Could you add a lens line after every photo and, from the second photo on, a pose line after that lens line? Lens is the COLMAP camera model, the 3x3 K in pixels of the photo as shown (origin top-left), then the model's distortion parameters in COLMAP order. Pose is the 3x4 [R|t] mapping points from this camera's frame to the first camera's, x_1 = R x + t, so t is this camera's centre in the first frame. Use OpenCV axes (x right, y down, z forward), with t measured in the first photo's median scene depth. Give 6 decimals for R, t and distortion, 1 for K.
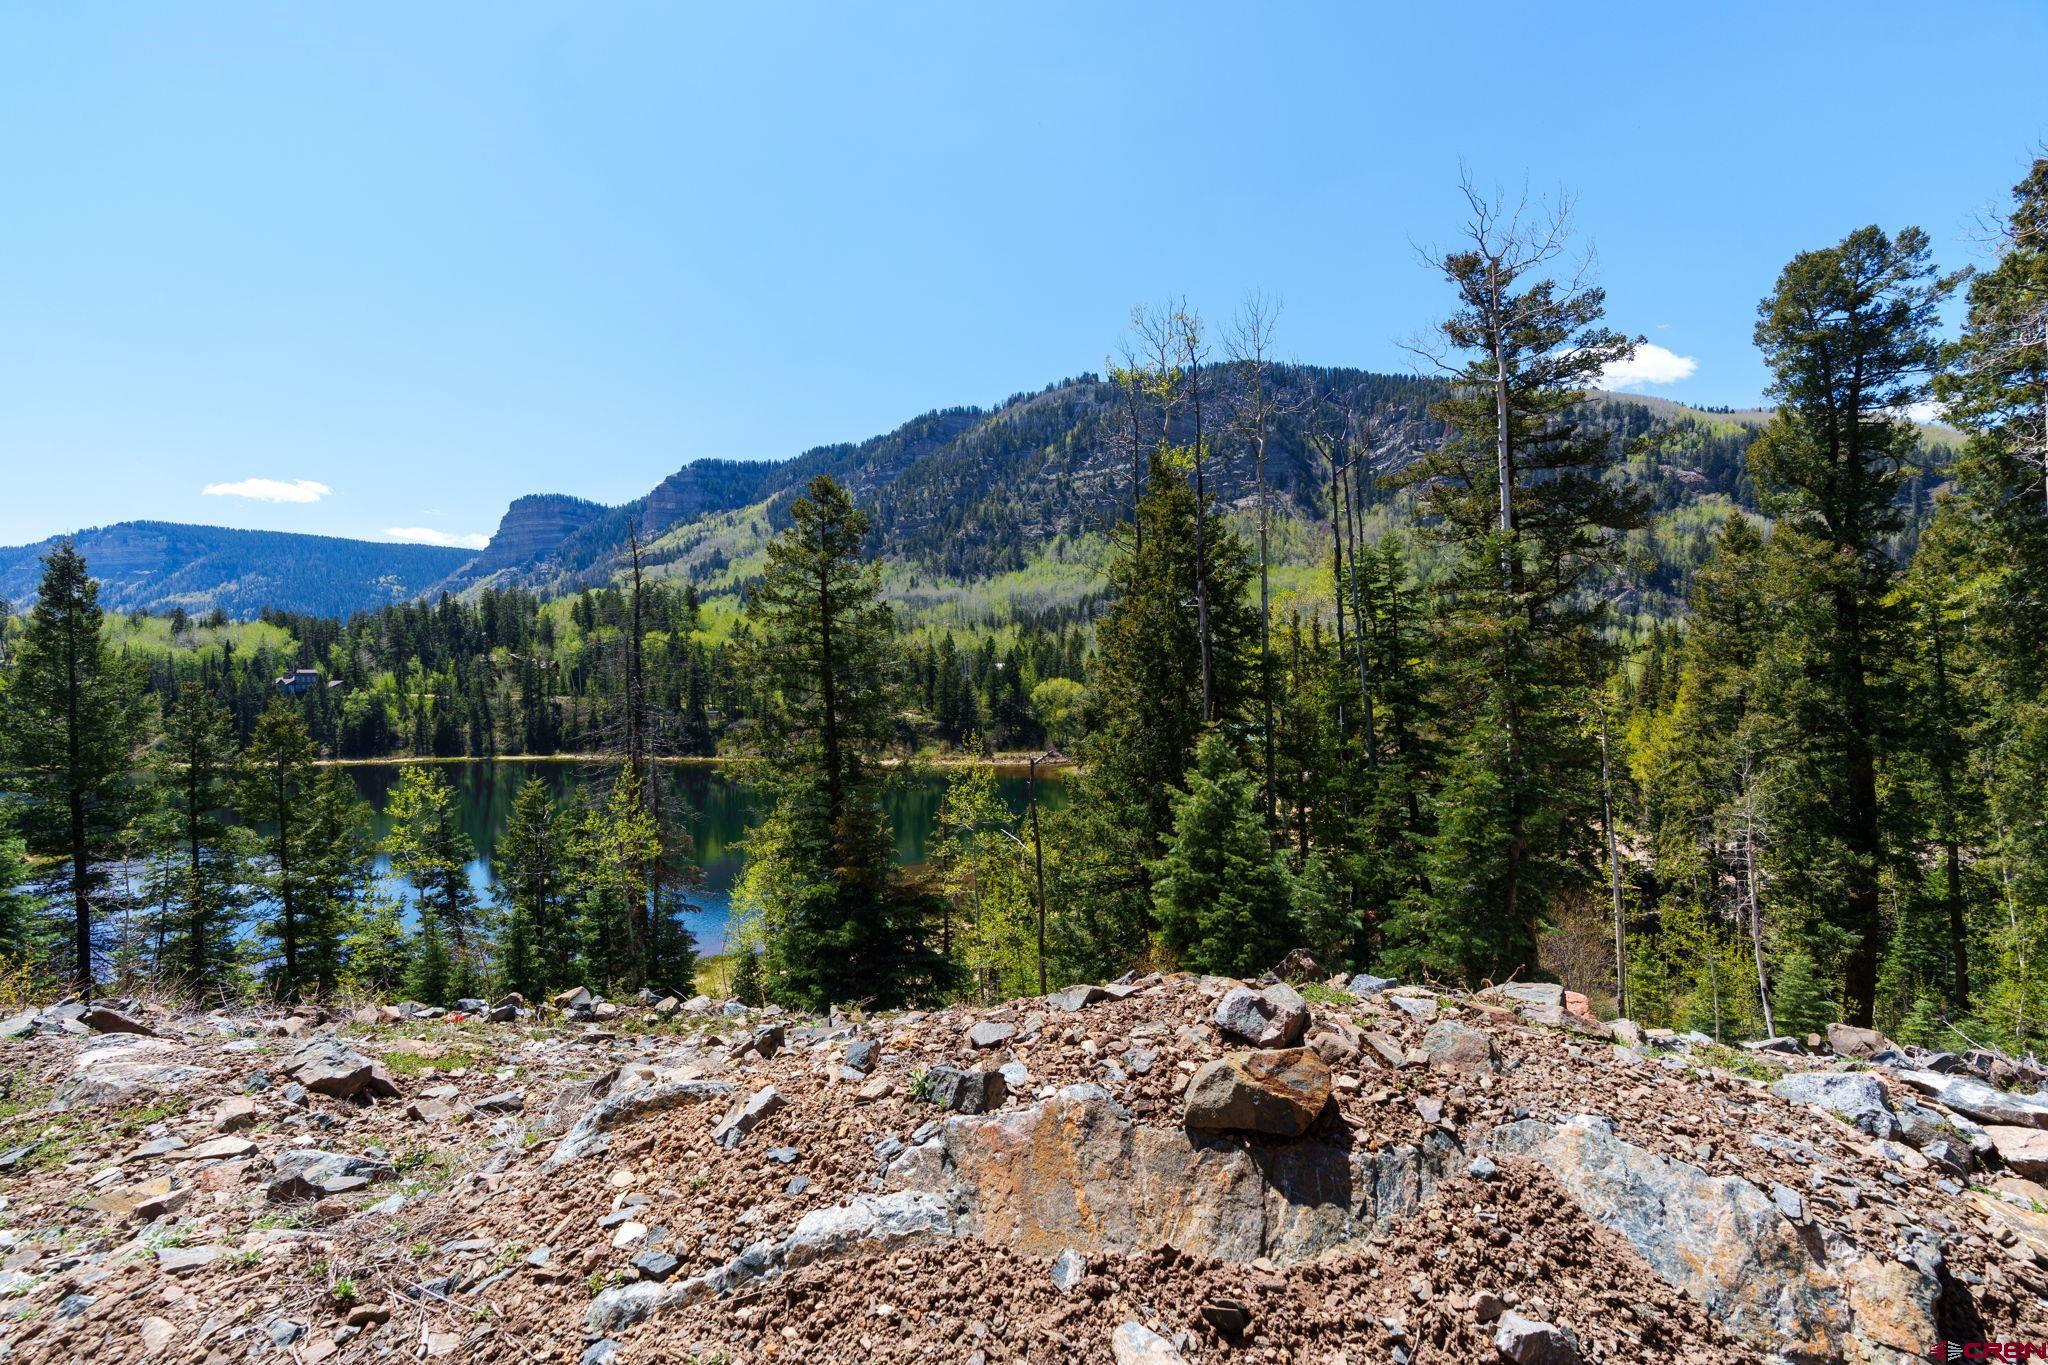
lens RADIAL K [[921.3, 0, 1018.6], [0, 921.3, 683.8], [0, 0, 1]] dist [-0.010074, 0.005212]
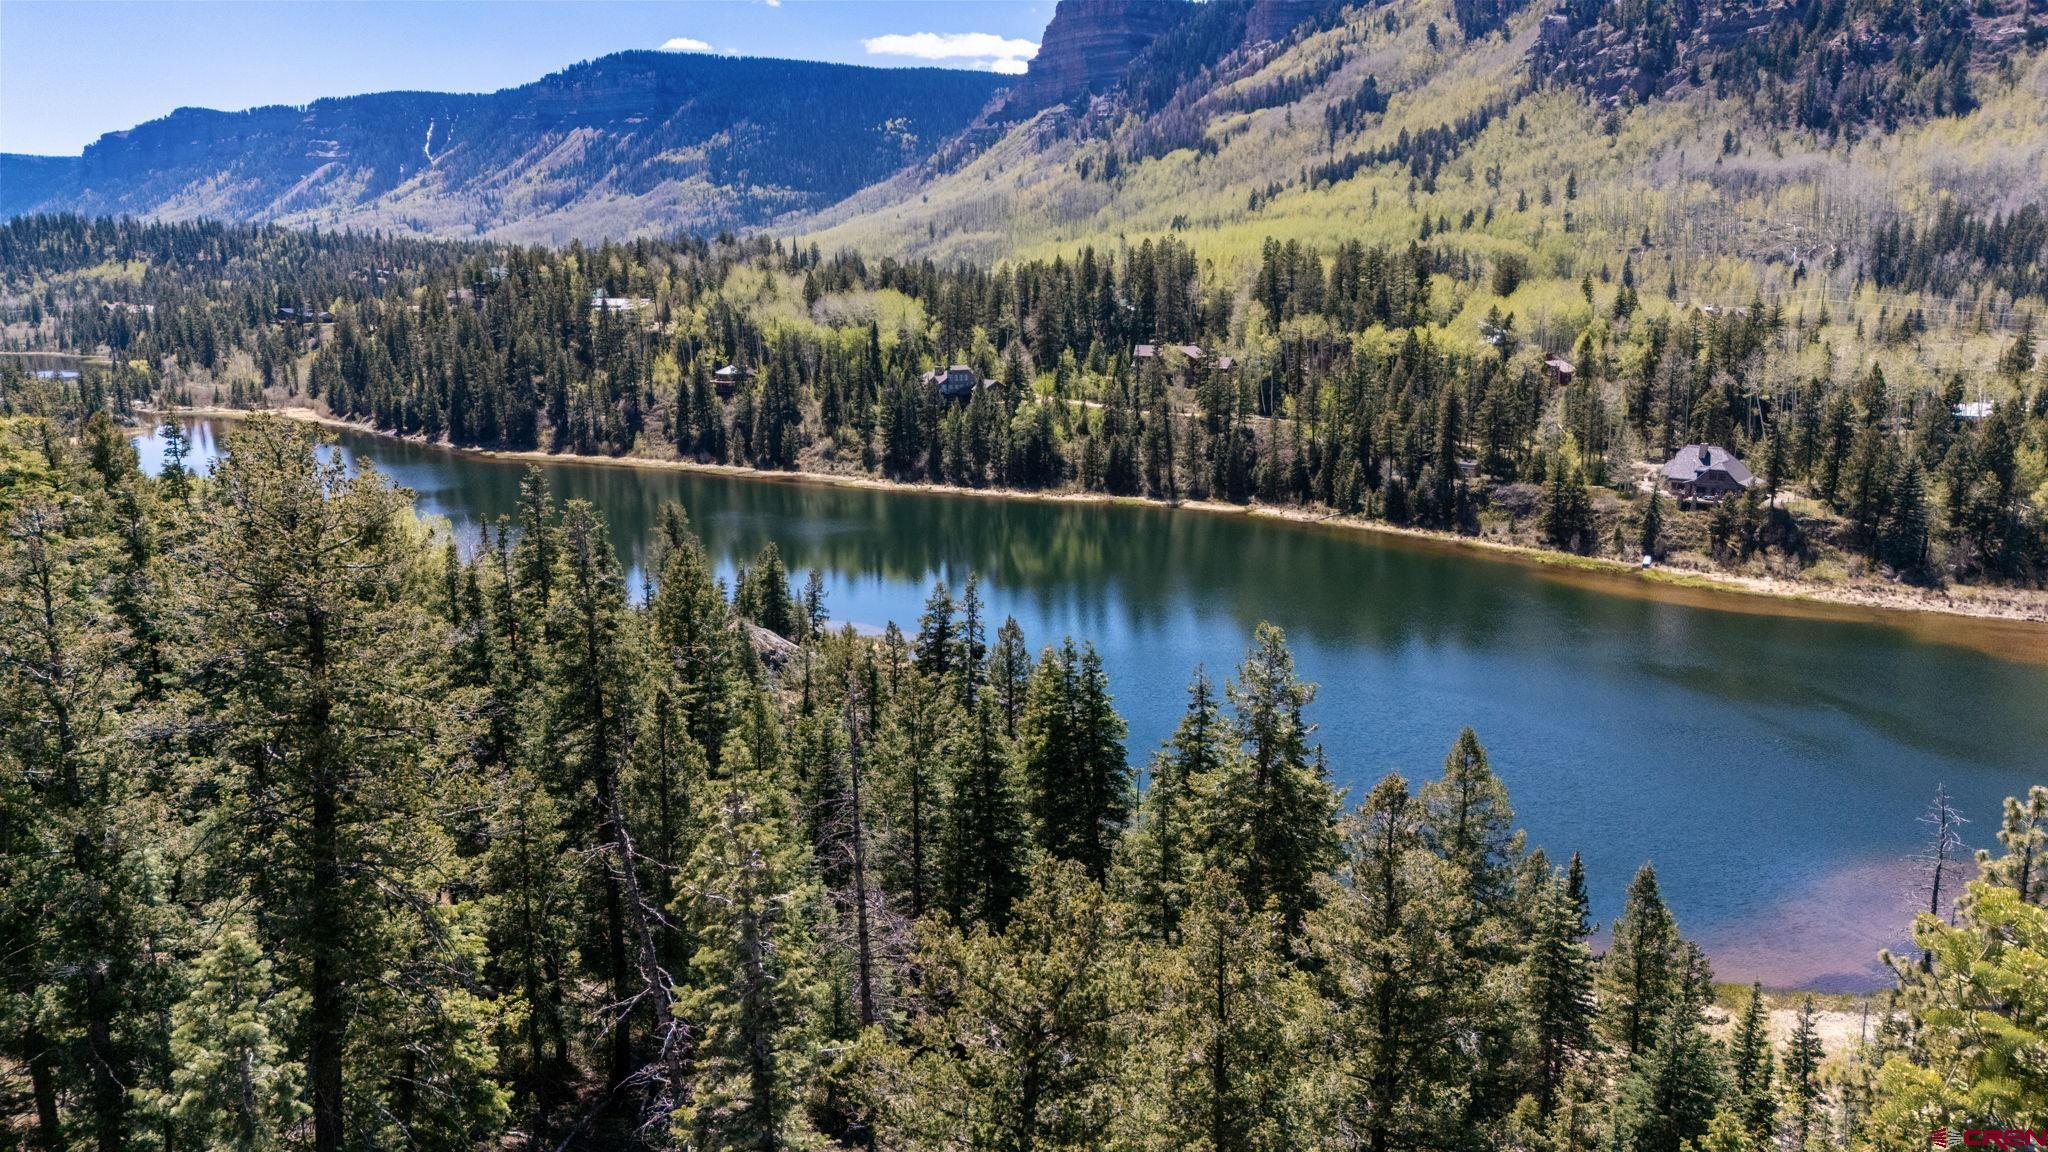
lens RADIAL K [[1501.3, 0, 1026.4], [0, 1501.3, 579.9], [0, 0, 1]] dist [0.066725, -0.050916]
pose [[0.873334, 0.118203, -0.472562, -0.050145], [-0.022936, 0.979015, 0.202495, -0.073471], [0.486581, -0.166007, 0.857718, -0.110276]]
